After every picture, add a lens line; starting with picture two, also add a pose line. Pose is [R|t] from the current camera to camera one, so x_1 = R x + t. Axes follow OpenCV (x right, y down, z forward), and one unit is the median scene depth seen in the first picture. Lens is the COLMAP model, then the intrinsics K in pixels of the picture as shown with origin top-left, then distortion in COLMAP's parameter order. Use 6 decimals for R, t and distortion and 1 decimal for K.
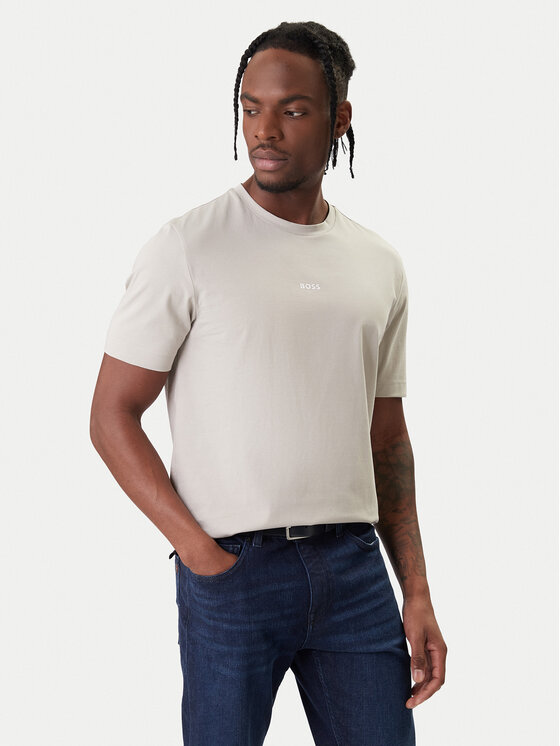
lens RADIAL K [[1174.3, 0, 279.5], [0, 1174.3, 373.1], [0, 0, 1]] dist [0.008063, 0.000000]
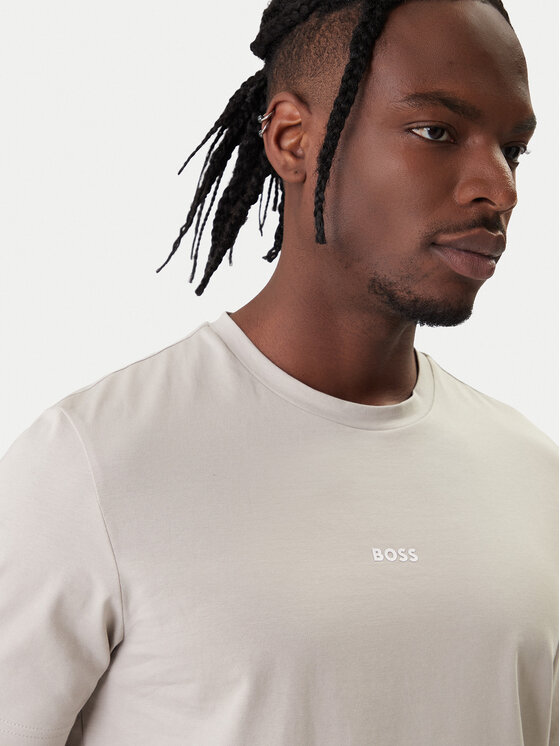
lens RADIAL K [[1467.7, 0, 280.7], [0, 1467.7, 373.1], [0, 0, 1]] dist [0.178954, 0.000000]
pose [[0.999483, -0.007997, 0.031125, -0.031265], [0.010714, 0.996054, -0.088105, -0.093386], [-0.030298, 0.088393, 0.995625, 0.473106]]
